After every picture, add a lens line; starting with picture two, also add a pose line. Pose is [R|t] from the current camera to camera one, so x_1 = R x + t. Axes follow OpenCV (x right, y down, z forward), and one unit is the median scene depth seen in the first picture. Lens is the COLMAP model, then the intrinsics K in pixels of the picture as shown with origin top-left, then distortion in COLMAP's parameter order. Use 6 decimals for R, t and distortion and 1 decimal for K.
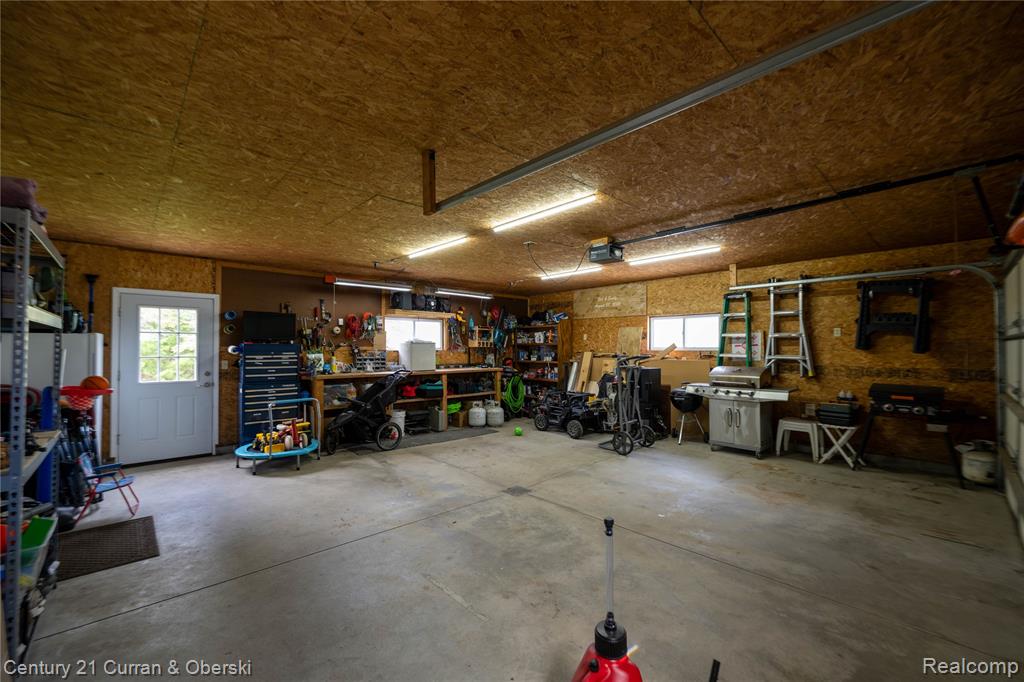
lens RADIAL K [[430.3, 0, 512.0], [0, 430.3, 341.0], [0, 0, 1]] dist [-0.000238, -0.000020]
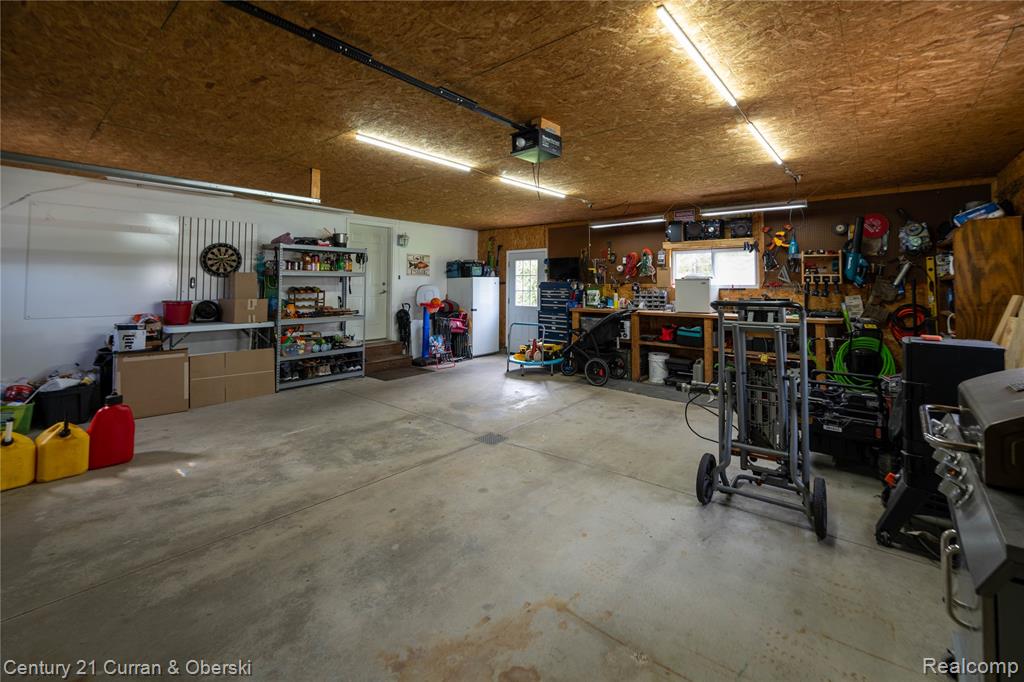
lens RADIAL K [[416.4, 0, 511.6], [0, 416.4, 272.0], [0, 0, 1]] dist [-0.000664, -0.000393]
pose [[0.126691, -0.032406, -0.991413, 0.796959], [0.010116, 0.999456, -0.031376, 0.018196], [0.991891, -0.006054, 0.126950, 0.815708]]
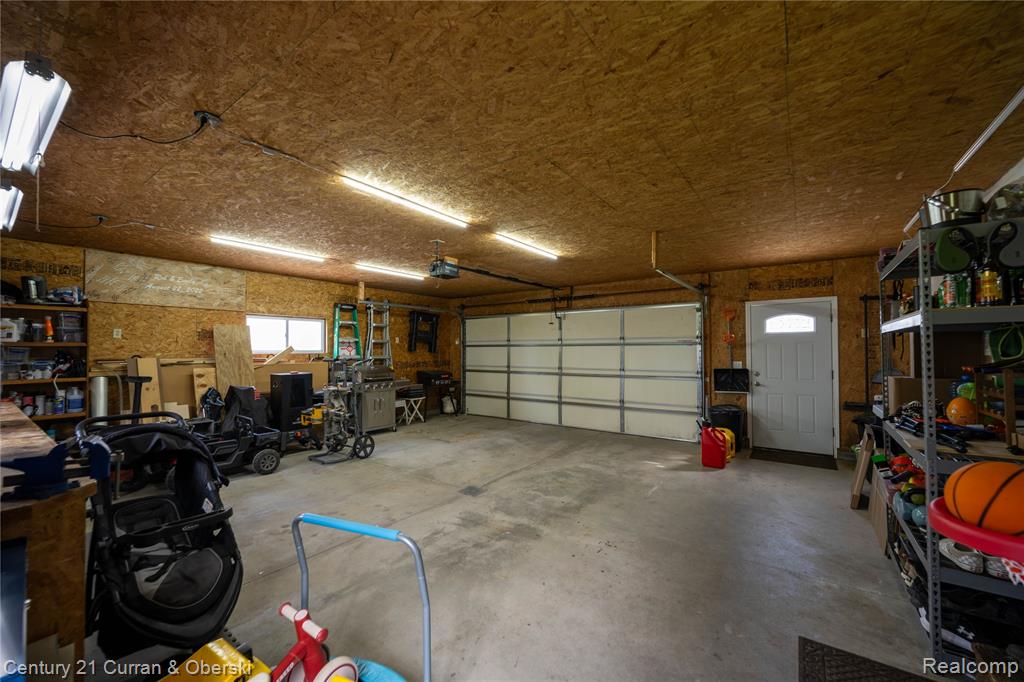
lens RADIAL K [[413.0, 0, 512.0], [0, 413.0, 341.0], [0, 0, 1]] dist [0.001086, 0.000099]
pose [[-0.220587, 0.020231, 0.975157, -0.850973], [-0.011443, 0.999662, -0.023328, 0.013485], [-0.975300, -0.016305, -0.220281, 0.991696]]
